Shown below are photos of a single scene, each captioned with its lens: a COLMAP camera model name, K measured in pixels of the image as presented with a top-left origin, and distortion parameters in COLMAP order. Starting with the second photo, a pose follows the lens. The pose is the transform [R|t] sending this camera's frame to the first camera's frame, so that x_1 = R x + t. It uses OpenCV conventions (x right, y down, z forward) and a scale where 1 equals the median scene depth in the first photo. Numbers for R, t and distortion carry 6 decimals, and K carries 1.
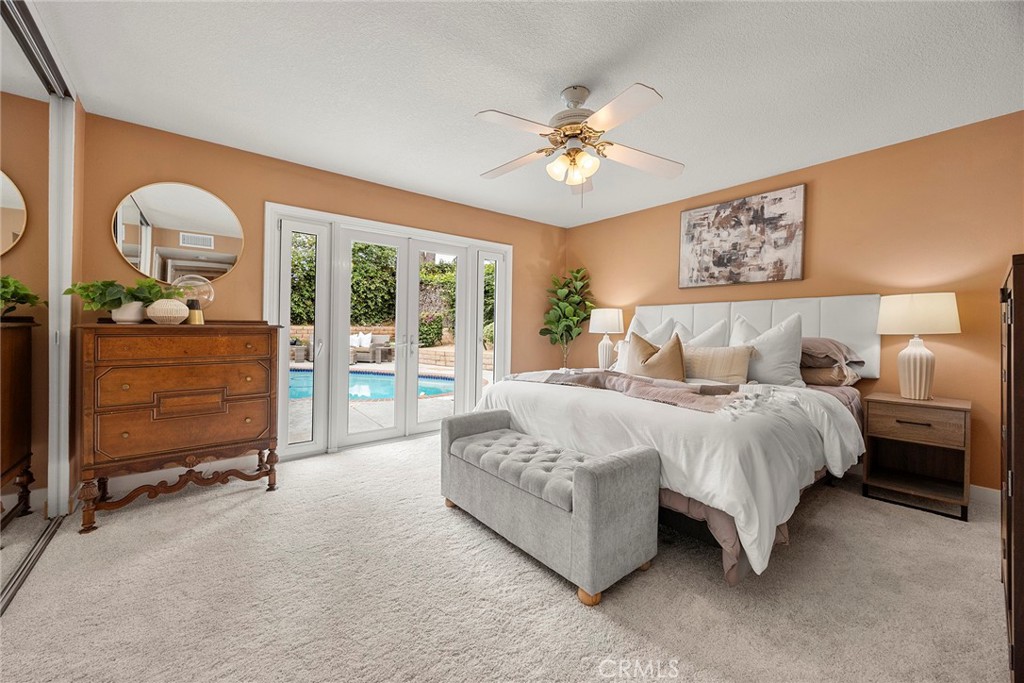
lens RADIAL K [[392.9, 0, 514.4], [0, 392.9, 333.5], [0, 0, 1]] dist [-0.001604, 0.000209]
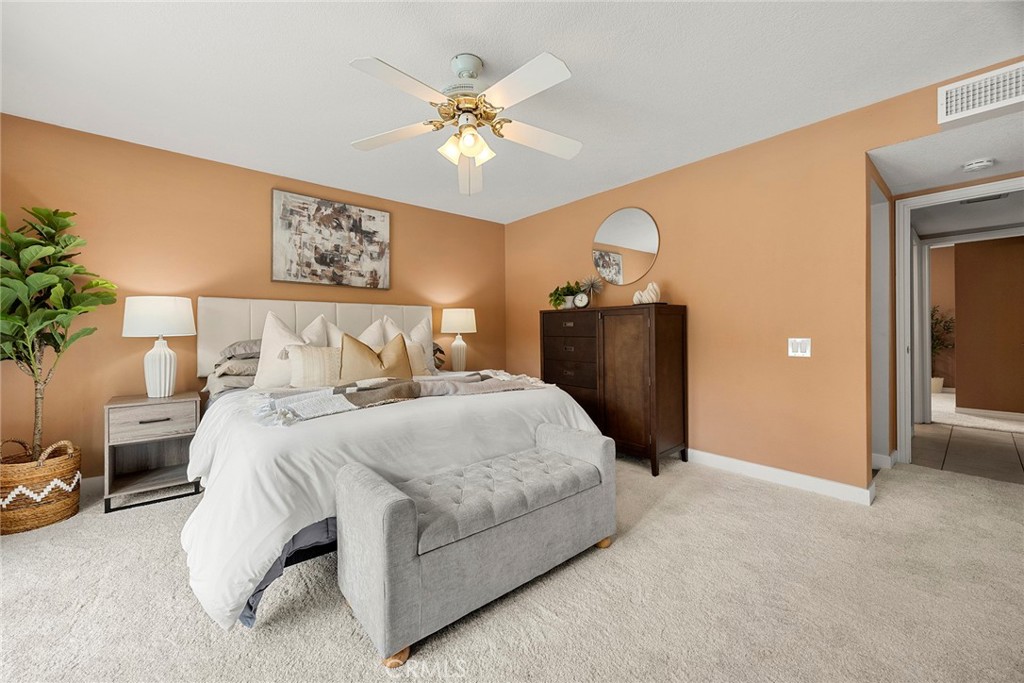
lens RADIAL K [[392.9, 0, 513.0], [0, 392.9, 334.8], [0, 0, 1]] dist [-0.001604, 0.000209]
pose [[-0.007322, -0.011459, 0.999908, -0.453851], [0.014504, 0.999828, 0.011564, -0.003899], [-0.999868, 0.014587, -0.007154, 0.555801]]
